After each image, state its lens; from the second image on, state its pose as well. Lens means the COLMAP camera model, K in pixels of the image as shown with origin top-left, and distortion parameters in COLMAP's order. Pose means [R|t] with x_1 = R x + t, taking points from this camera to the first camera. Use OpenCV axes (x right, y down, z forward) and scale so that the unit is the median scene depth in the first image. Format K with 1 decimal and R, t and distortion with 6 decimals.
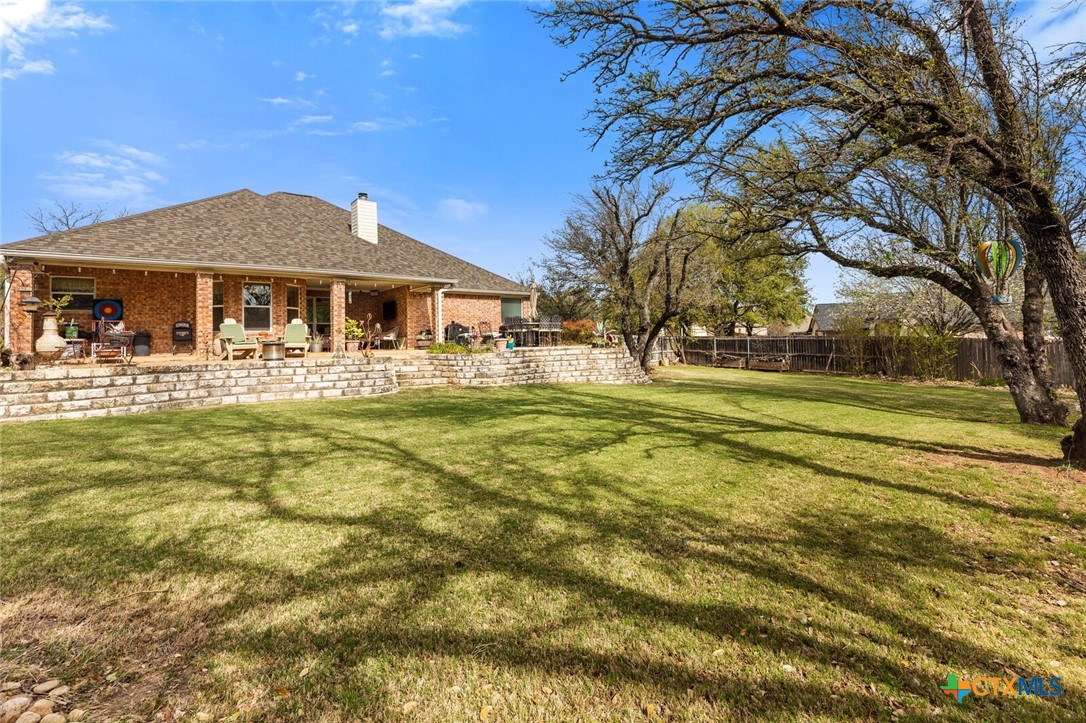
lens RADIAL K [[509.6, 0, 558.0], [0, 509.6, 327.9], [0, 0, 1]] dist [0.004291, 0.000778]
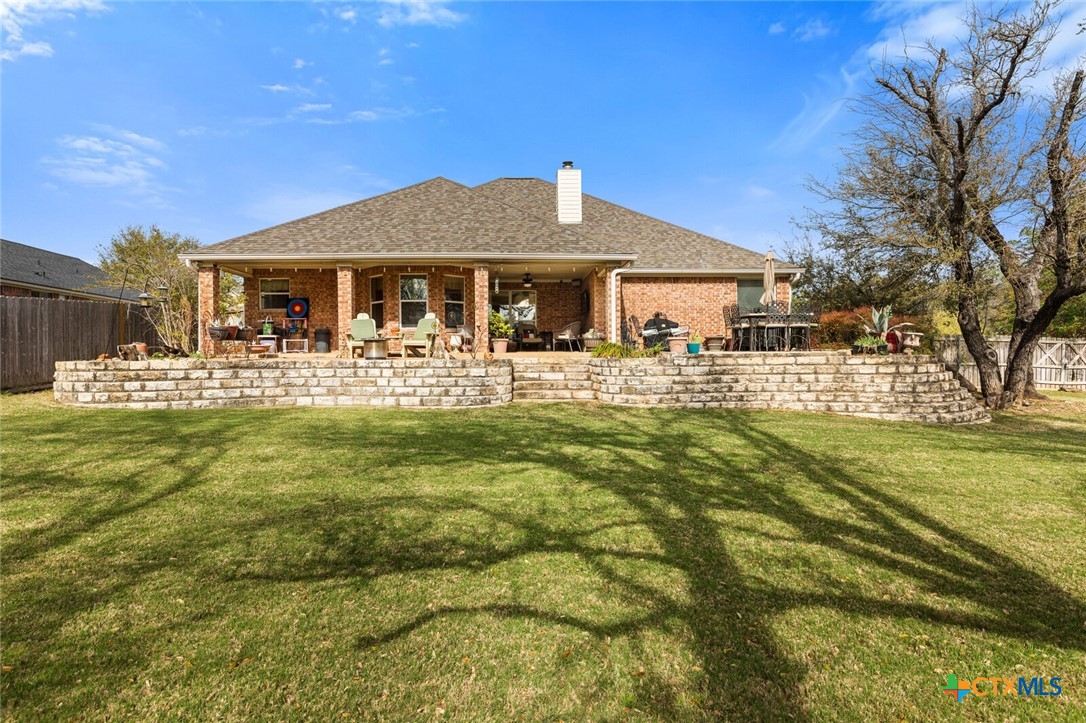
lens RADIAL K [[567.8, 0, 543.0], [0, 567.8, 361.5], [0, 0, 1]] dist [0.001819, 0.001185]
pose [[0.799146, 0.025862, -0.600580, 0.235567], [0.004415, 0.998795, 0.048884, 0.019888], [0.601121, -0.041717, 0.798069, 0.373610]]
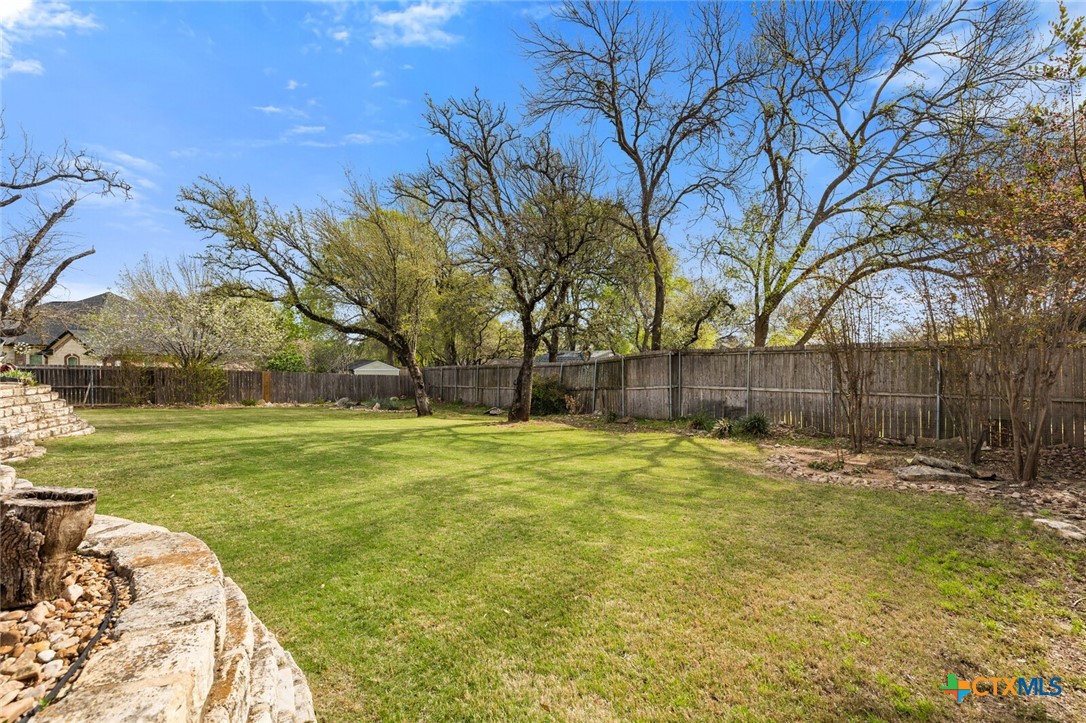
lens RADIAL K [[490.2, 0, 543.0], [0, 490.2, 361.5], [0, 0, 1]] dist [0.002024, -0.000229]
pose [[-0.093199, 0.019839, 0.995450, -0.812219], [-0.036650, 0.999056, -0.023342, -0.001279], [-0.994973, -0.038659, -0.092384, 0.540840]]
